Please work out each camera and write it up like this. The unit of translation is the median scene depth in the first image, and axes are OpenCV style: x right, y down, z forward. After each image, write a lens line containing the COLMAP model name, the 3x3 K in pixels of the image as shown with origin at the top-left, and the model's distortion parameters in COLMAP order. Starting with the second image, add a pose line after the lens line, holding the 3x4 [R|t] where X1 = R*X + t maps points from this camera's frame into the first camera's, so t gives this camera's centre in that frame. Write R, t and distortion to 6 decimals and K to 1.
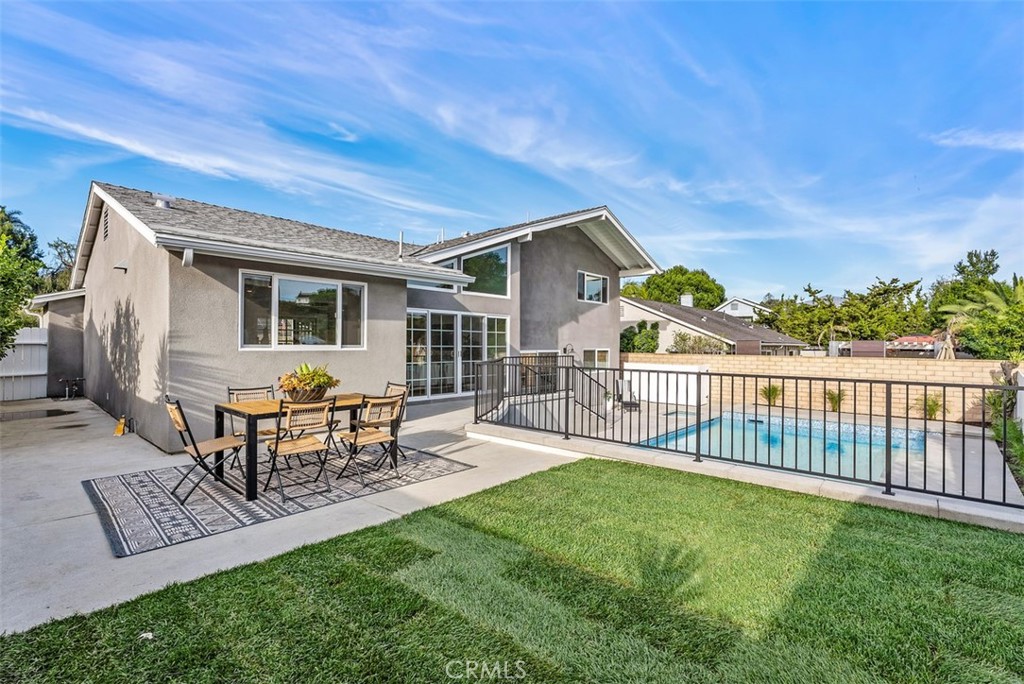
lens RADIAL K [[457.3, 0, 511.2], [0, 457.3, 340.9], [0, 0, 1]] dist [-0.003110, -0.000148]
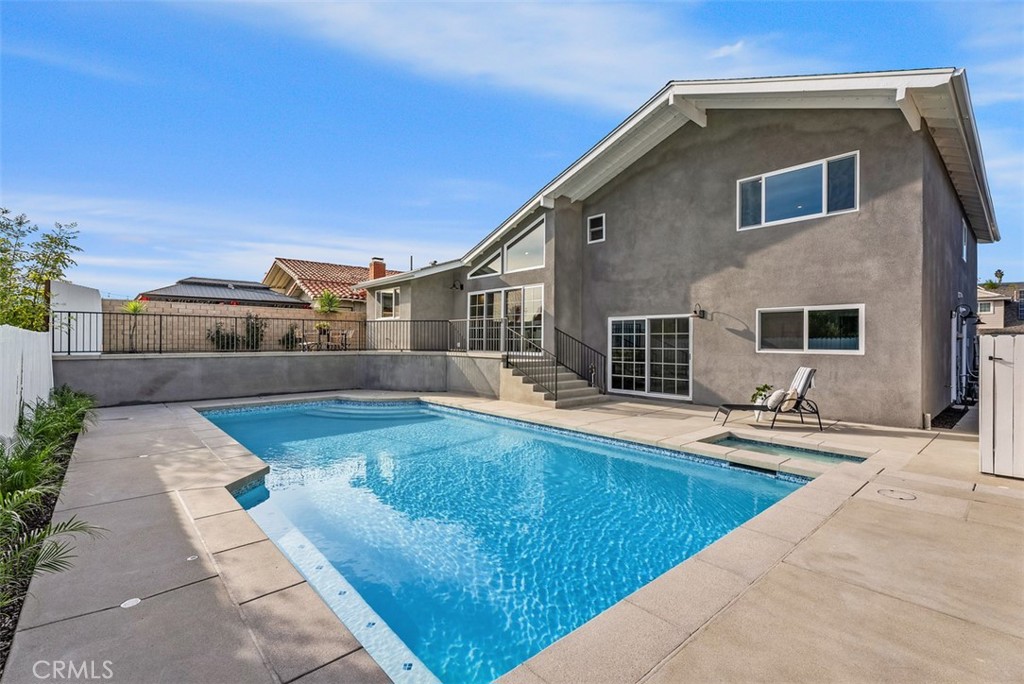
lens RADIAL K [[457.3, 0, 518.6], [0, 457.3, 342.5], [0, 0, 1]] dist [-0.003110, -0.000148]
pose [[-0.098019, -0.004015, -0.995176, 0.836149], [-0.001058, 0.999992, -0.003930, 0.067065], [0.995184, 0.000668, -0.098023, 0.836084]]
